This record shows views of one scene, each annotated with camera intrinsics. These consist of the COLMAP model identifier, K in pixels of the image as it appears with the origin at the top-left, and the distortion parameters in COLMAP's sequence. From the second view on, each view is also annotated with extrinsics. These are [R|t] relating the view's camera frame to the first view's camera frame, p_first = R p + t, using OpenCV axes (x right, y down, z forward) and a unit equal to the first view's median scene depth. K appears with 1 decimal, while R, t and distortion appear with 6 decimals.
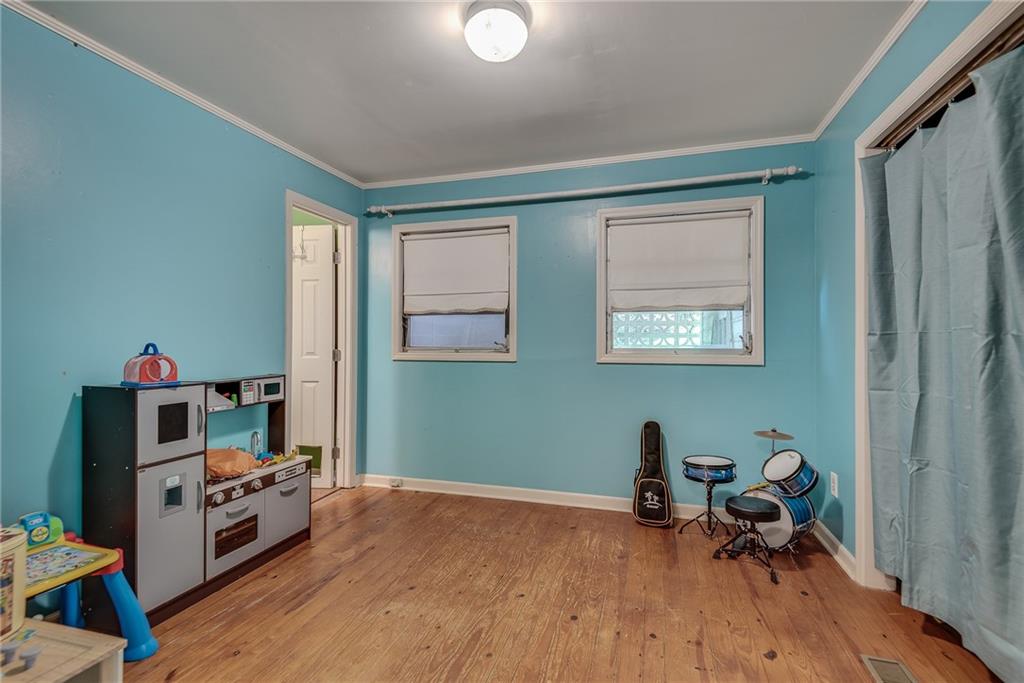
lens RADIAL K [[468.0, 0, 511.7], [0, 468.0, 346.3], [0, 0, 1]] dist [0.045611, -0.032054]
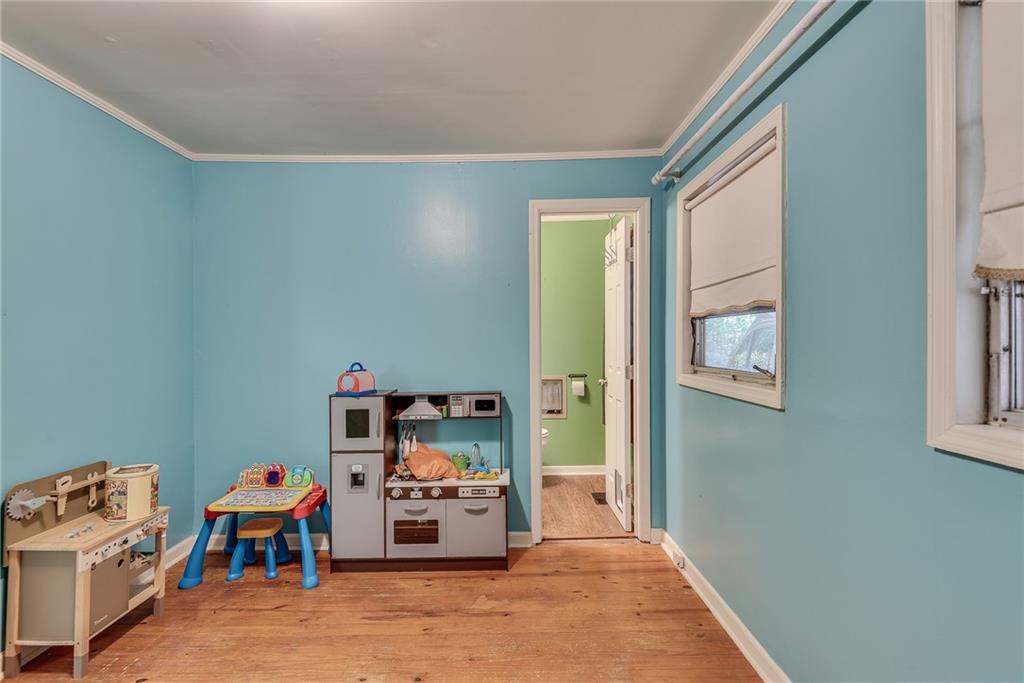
lens RADIAL K [[485.8, 0, 512.0], [0, 485.8, 341.5], [0, 0, 1]] dist [0.052195, -0.036868]
pose [[0.289137, -0.001899, -0.957286, 0.596904], [0.003394, 0.999994, -0.000959, -0.053883], [0.957282, -0.002972, 0.289141, 0.860573]]
